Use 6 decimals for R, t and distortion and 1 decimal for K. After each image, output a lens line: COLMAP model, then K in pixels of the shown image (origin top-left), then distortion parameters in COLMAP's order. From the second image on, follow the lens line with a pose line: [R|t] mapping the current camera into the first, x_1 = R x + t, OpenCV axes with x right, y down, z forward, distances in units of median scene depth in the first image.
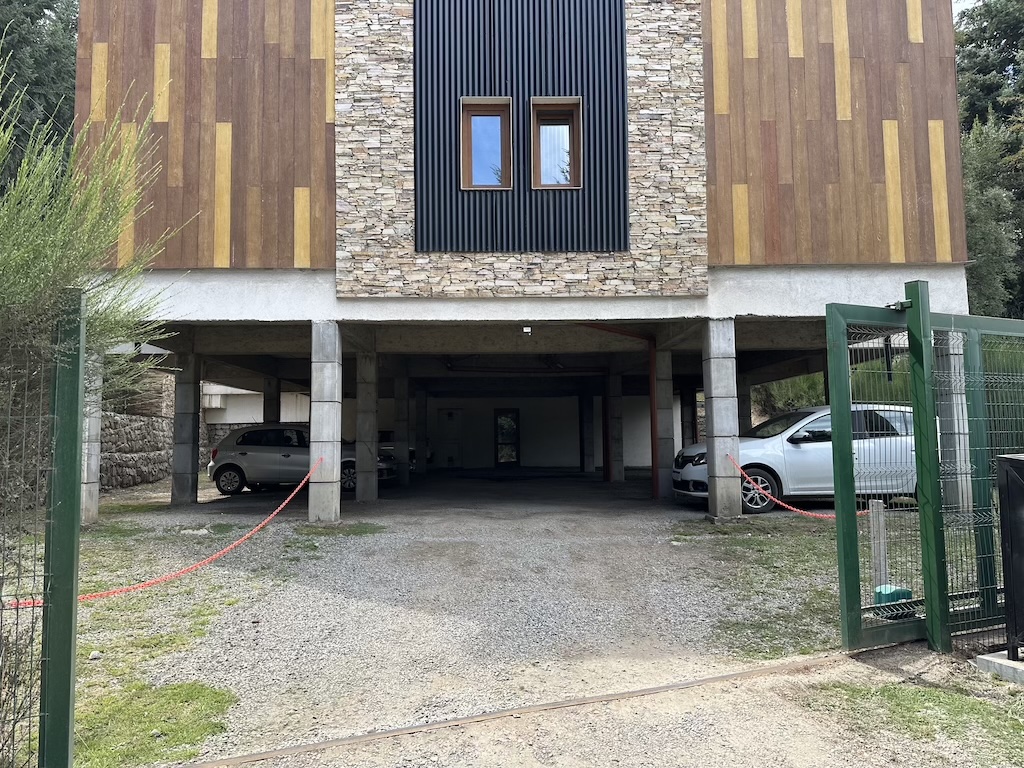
lens RADIAL K [[723.9, 0, 498.9], [0, 723.9, 381.3], [0, 0, 1]] dist [0.147084, -0.249948]
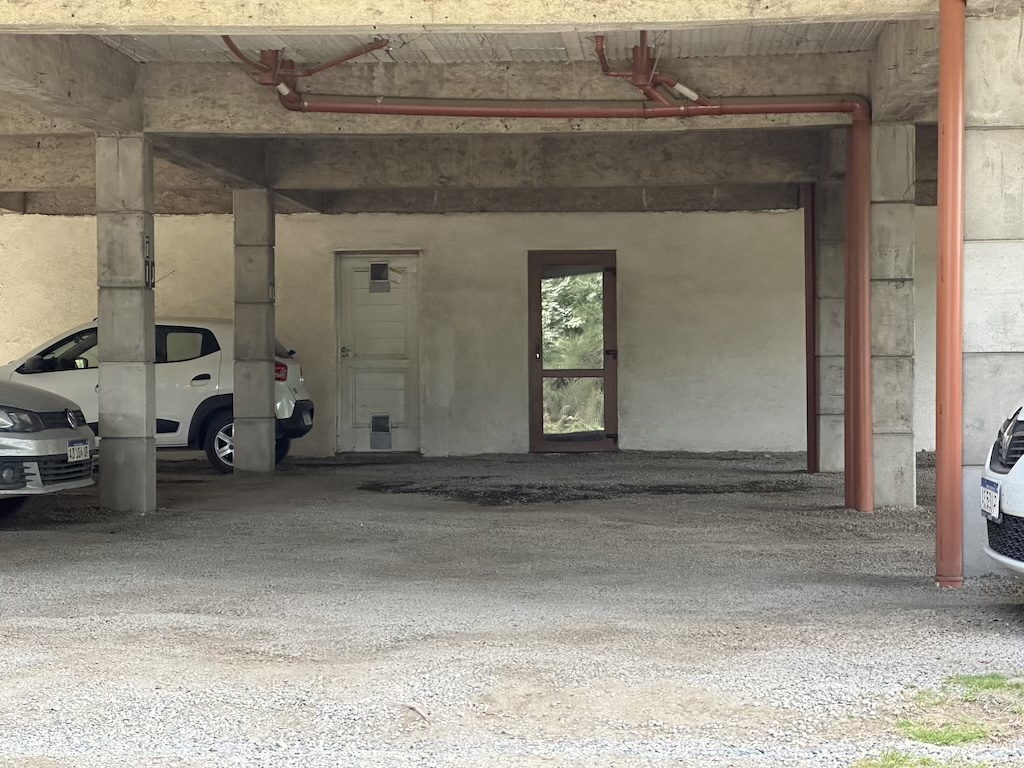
lens RADIAL K [[2298.8, 0, 512.0], [0, 2298.8, 384.0], [0, 0, 1]] dist [0.083717, 3.463130]
pose [[0.995828, 0.006128, -0.091039, 0.093356], [0.002172, 0.995867, 0.090794, 0.009076], [0.091219, -0.090613, 0.991700, 0.110978]]
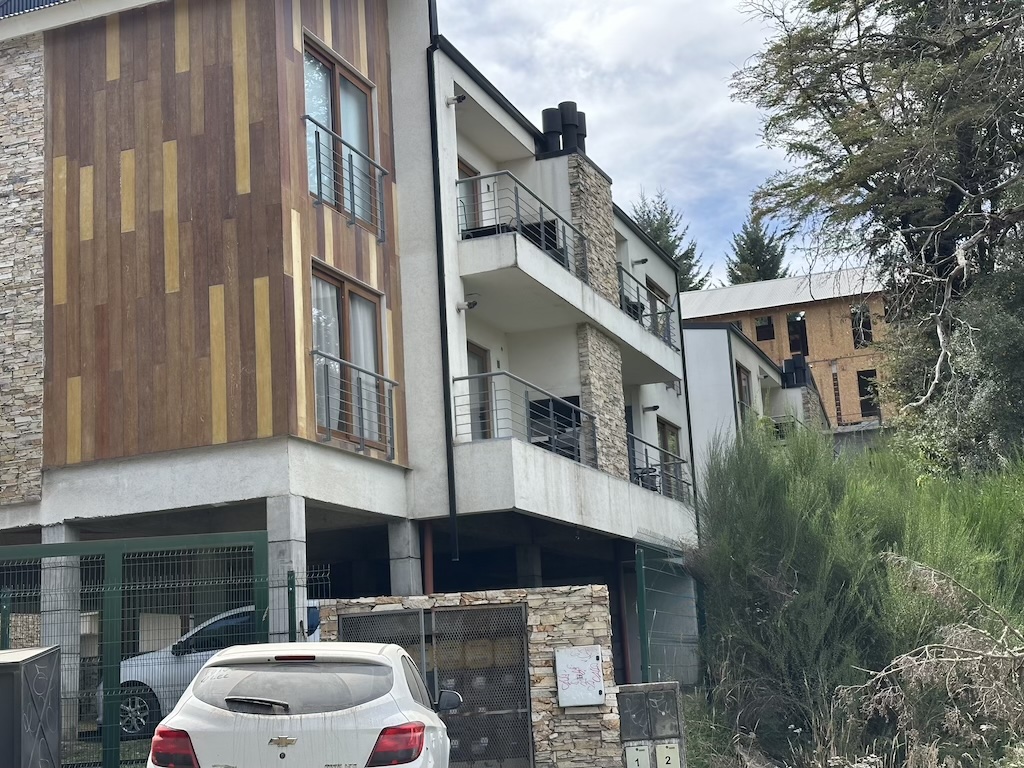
lens RADIAL K [[1449.0, 0, 512.0], [0, 1449.0, 384.0], [0, 0, 1]] dist [0.170632, -0.156190]
pose [[0.926980, -0.121367, -0.354935, 1.494455], [0.081761, 0.988834, -0.124588, 0.017441], [0.366093, 0.086471, 0.926552, -0.514171]]
